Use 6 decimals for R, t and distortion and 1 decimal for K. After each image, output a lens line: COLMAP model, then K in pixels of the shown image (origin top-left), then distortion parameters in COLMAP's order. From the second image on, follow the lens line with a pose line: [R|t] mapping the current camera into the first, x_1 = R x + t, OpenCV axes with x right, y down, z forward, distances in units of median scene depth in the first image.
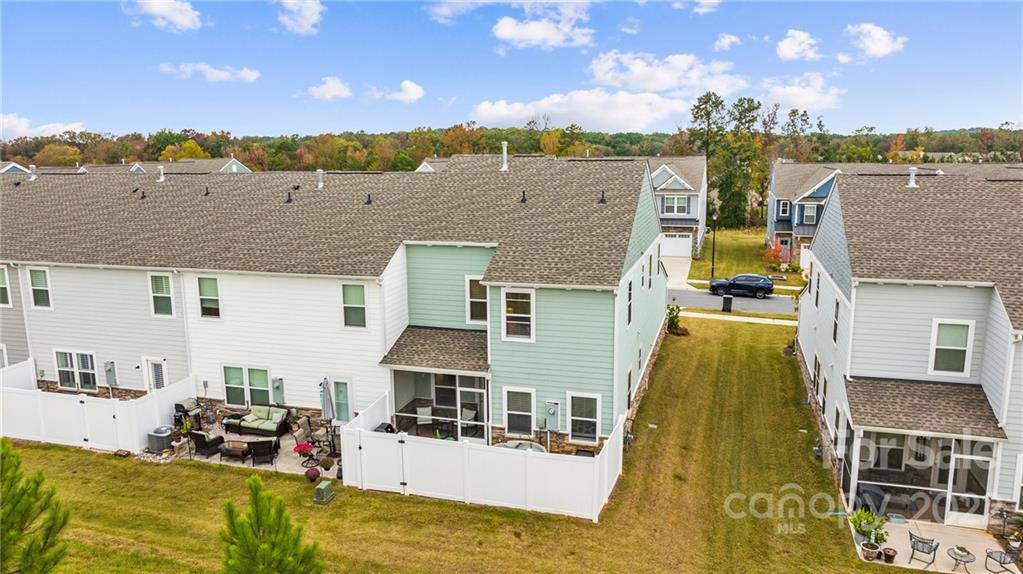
lens RADIAL K [[736.0, 0, 511.5], [0, 736.0, 287.0], [0, 0, 1]] dist [-0.022391, 0.005029]
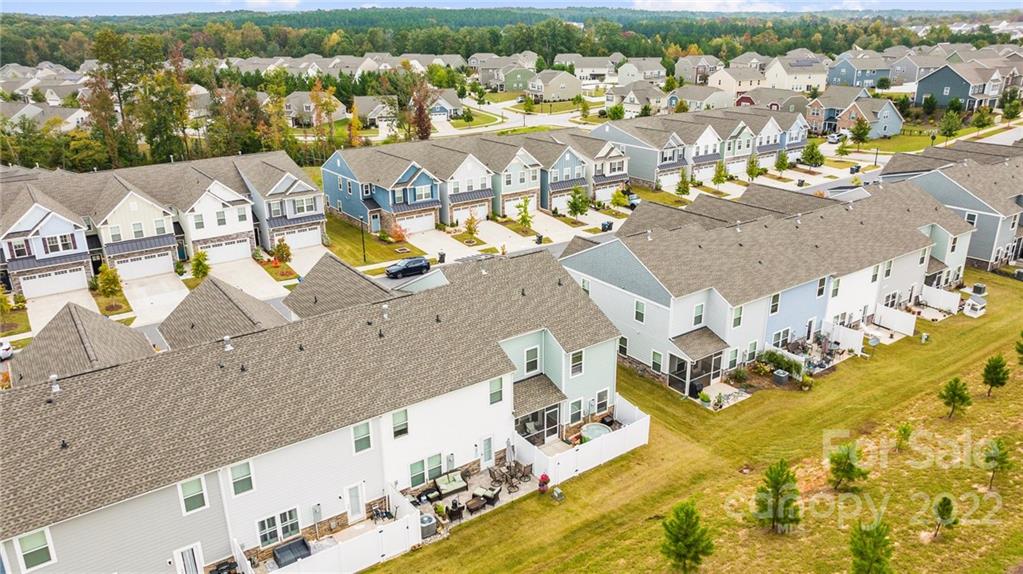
lens RADIAL K [[725.6, 0, 511.5], [0, 725.6, 287.0], [0, 0, 1]] dist [-0.036662, 0.036174]
pose [[0.620747, -0.266481, 0.737334, -1.298308], [0.149128, 0.963426, 0.222645, -0.539941], [-0.769697, -0.028249, 0.637784, -0.030043]]
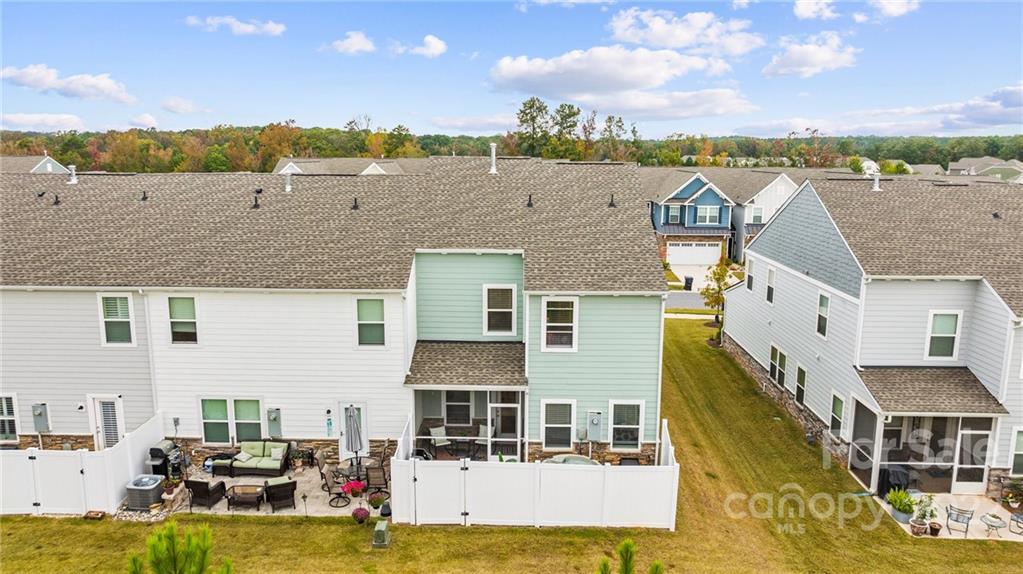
lens RADIAL K [[725.6, 0, 511.5], [0, 725.6, 287.0], [0, 0, 1]] dist [-0.036662, 0.036174]
pose [[0.964800, -0.034608, 0.260698, -0.277474], [0.034406, 0.999394, 0.005342, -0.016623], [-0.260725, 0.003815, 0.965406, 0.095545]]
